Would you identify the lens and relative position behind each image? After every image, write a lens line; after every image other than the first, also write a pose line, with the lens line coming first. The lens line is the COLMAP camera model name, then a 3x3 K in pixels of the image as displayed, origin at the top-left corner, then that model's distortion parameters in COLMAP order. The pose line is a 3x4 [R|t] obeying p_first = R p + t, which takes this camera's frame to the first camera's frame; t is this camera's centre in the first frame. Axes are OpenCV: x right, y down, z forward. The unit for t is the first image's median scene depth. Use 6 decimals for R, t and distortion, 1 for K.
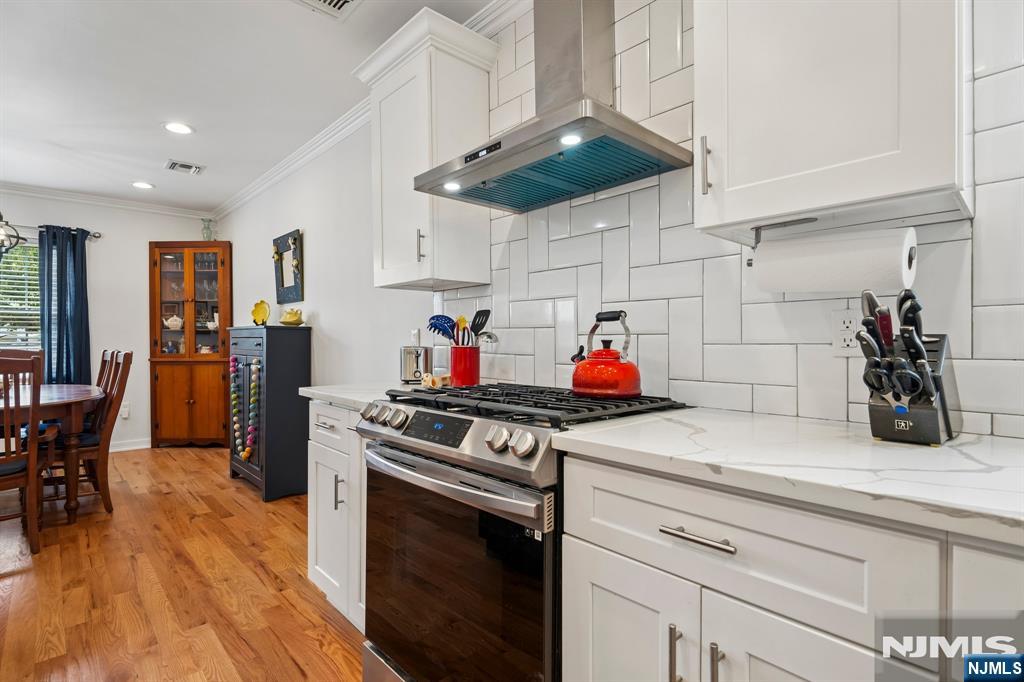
lens RADIAL K [[495.8, 0, 506.5], [0, 495.8, 344.4], [0, 0, 1]] dist [-0.000503, -0.000355]
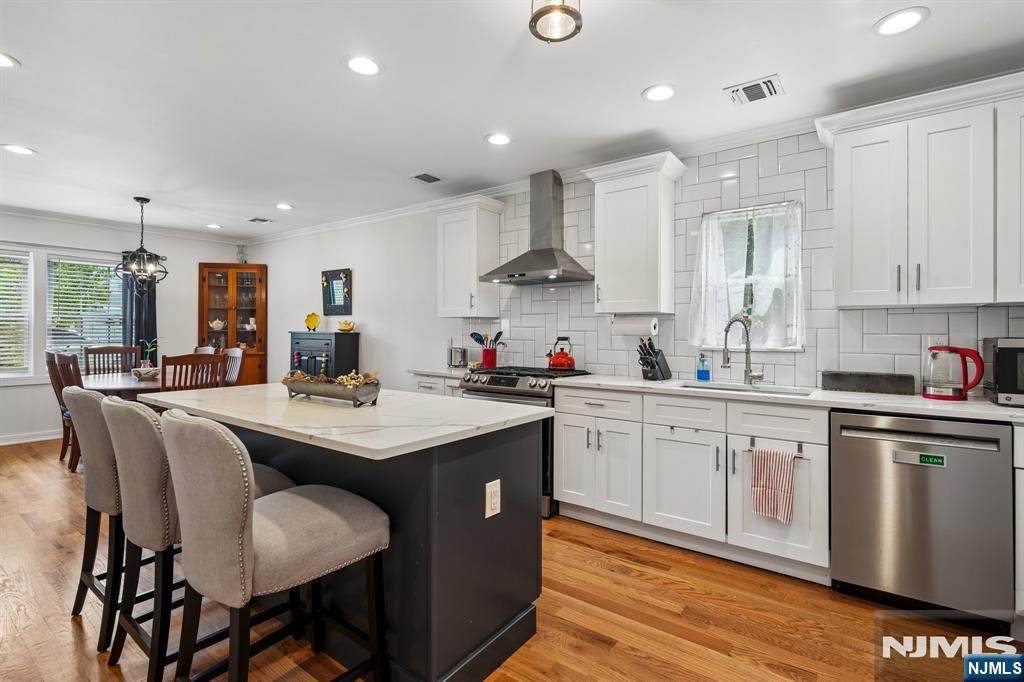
lens RADIAL K [[479.1, 0, 516.9], [0, 479.1, 337.0], [0, 0, 1]] dist [-0.007721, -0.000263]
pose [[0.980312, 0.005696, 0.197371, -0.291985], [-0.006263, 0.999978, 0.002248, -0.039617], [-0.197354, -0.003440, 0.980326, -0.782594]]
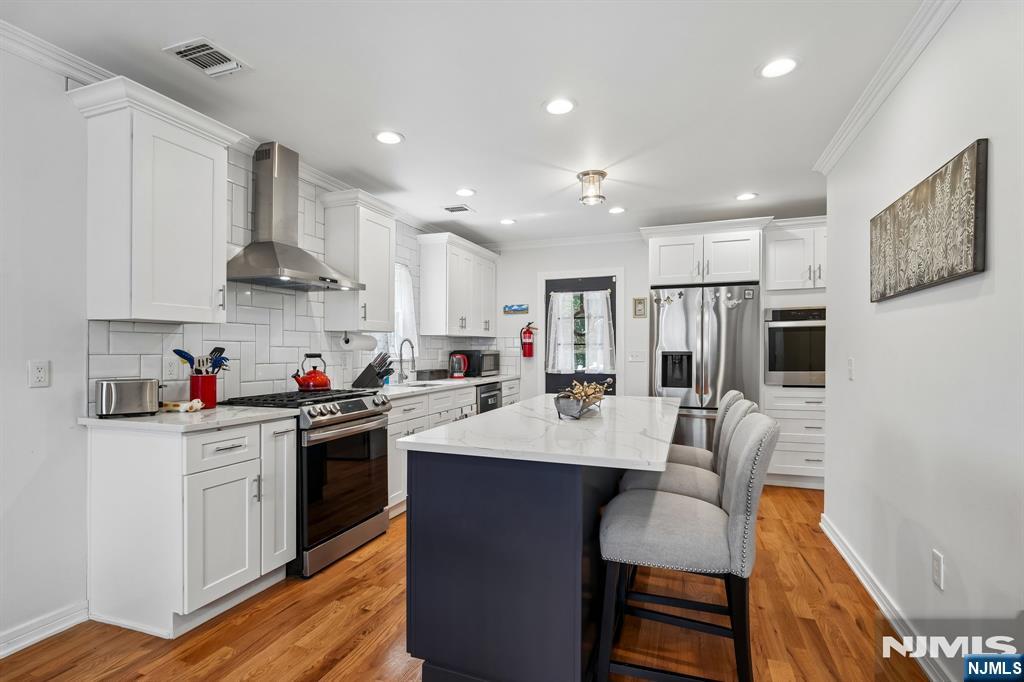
lens RADIAL K [[485.8, 0, 520.1], [0, 485.8, 358.1], [0, 0, 1]] dist [0.000044, 0.000033]
pose [[-0.469947, -0.013572, 0.882590, -1.247060], [0.006007, 0.999809, 0.018573, -0.046095], [-0.882674, 0.014030, -0.469776, 0.685684]]
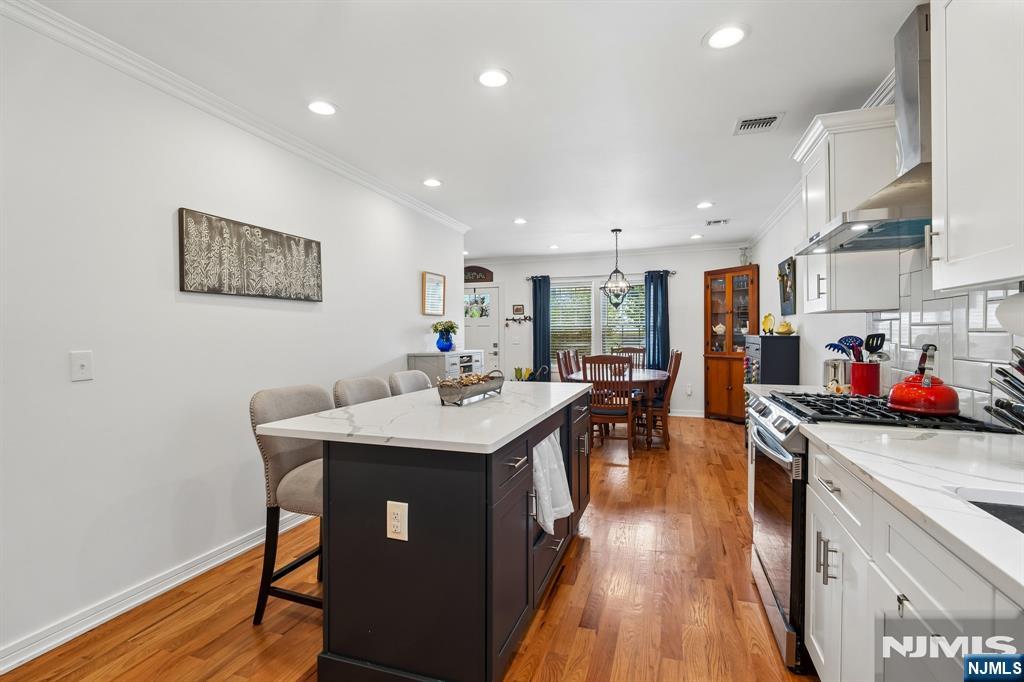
lens RADIAL K [[481.5, 0, 512.0], [0, 481.5, 341.0], [0, 0, 1]] dist [-0.001047, -0.000185]
pose [[0.480476, 0.011962, -0.876927, 0.431790], [-0.003286, 0.999925, 0.011839, -0.048204], [0.877002, -0.002807, 0.480479, -0.271913]]
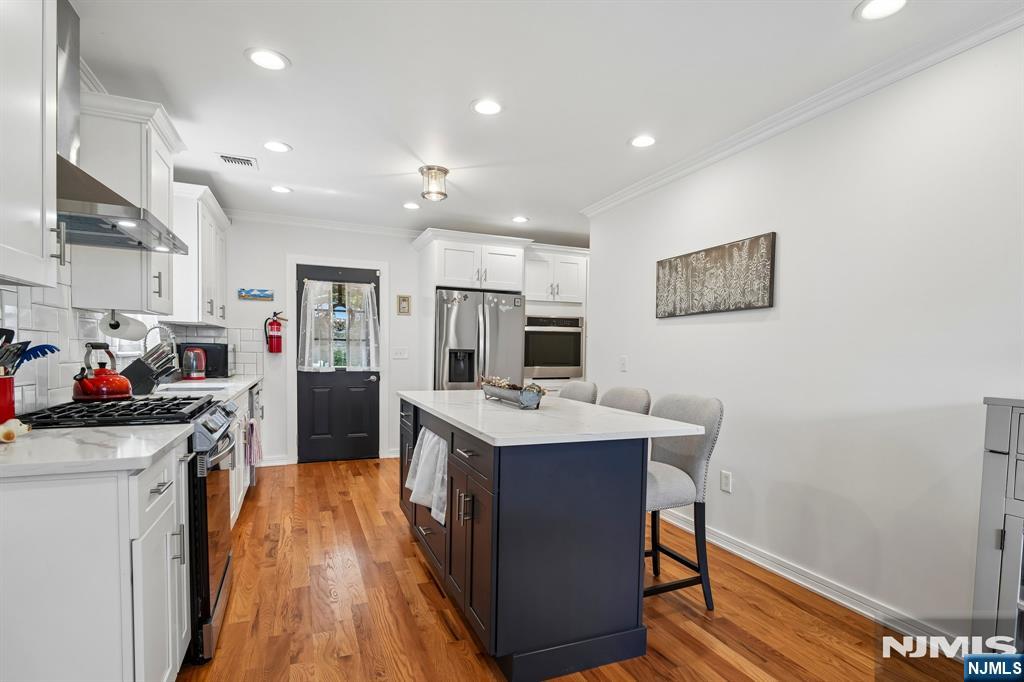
lens RADIAL K [[495.1, 0, 517.2], [0, 495.1, 375.1], [0, 0, 1]] dist [0.013608, -0.000094]
pose [[-0.944603, -0.030814, 0.326766, -0.816646], [-0.014563, 0.998538, 0.052062, -0.037520], [-0.327892, 0.044420, -0.943670, 1.126177]]
